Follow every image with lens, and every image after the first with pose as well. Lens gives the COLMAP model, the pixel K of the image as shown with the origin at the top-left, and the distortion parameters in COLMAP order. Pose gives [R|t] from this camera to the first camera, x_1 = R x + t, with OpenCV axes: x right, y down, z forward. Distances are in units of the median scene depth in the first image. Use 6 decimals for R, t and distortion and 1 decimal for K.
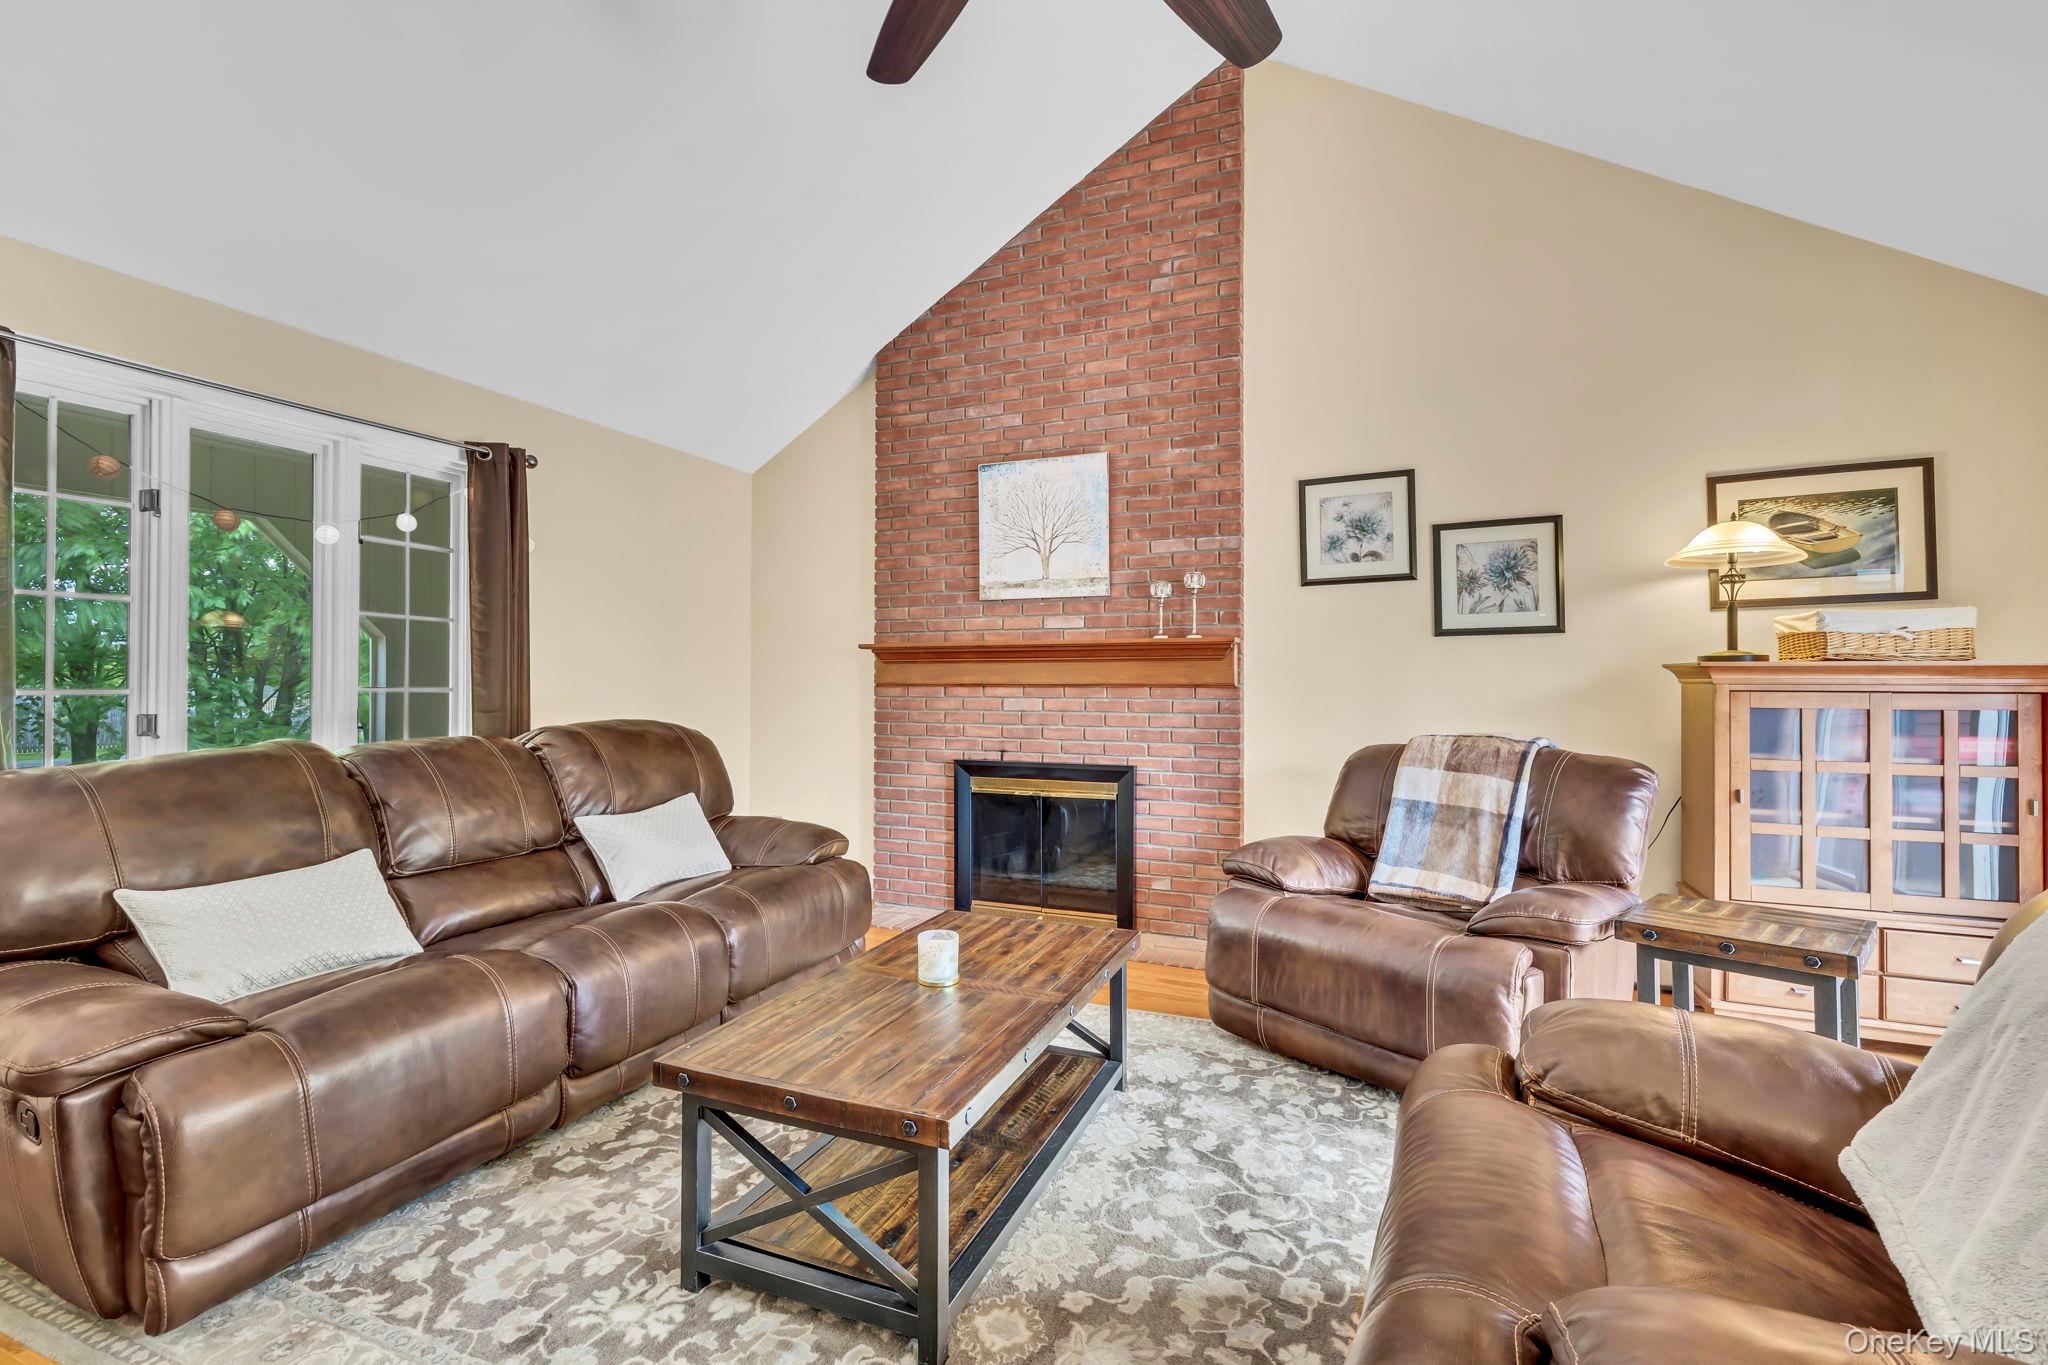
lens RADIAL K [[886.0, 0, 1018.6], [0, 886.0, 683.4], [0, 0, 1]] dist [0.000945, 0.000201]
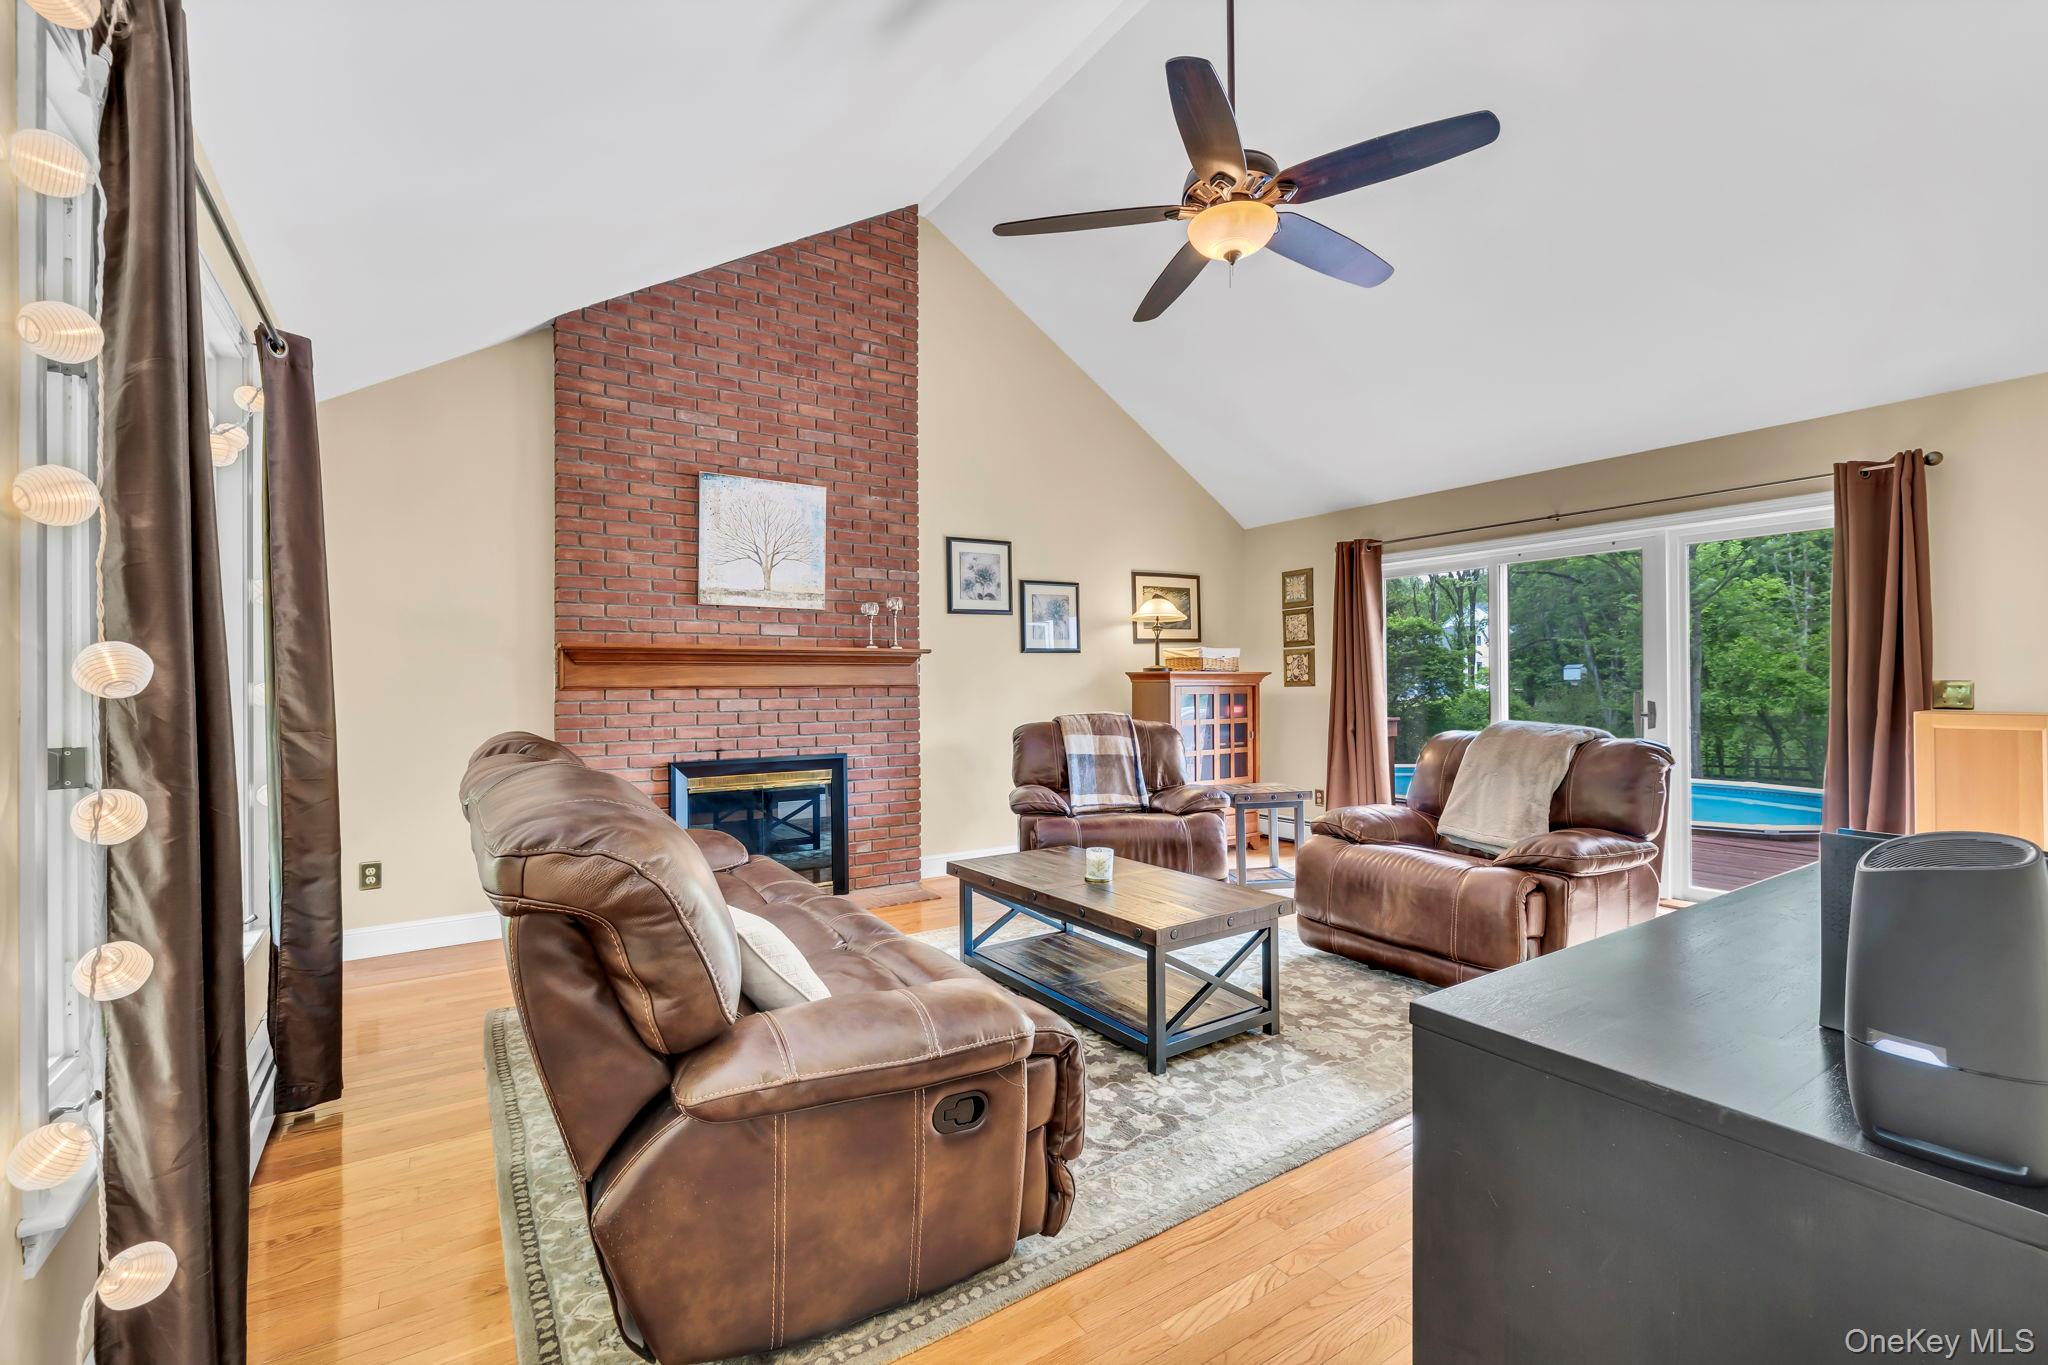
lens RADIAL K [[886.0, 0, 1018.6], [0, 886.0, 683.4], [0, 0, 1]] dist [0.000945, 0.000201]
pose [[0.553069, -0.005468, 0.833118, -0.729272], [0.006091, 0.999978, 0.002519, -0.003351], [-0.833113, 0.003681, 0.553090, 0.138493]]
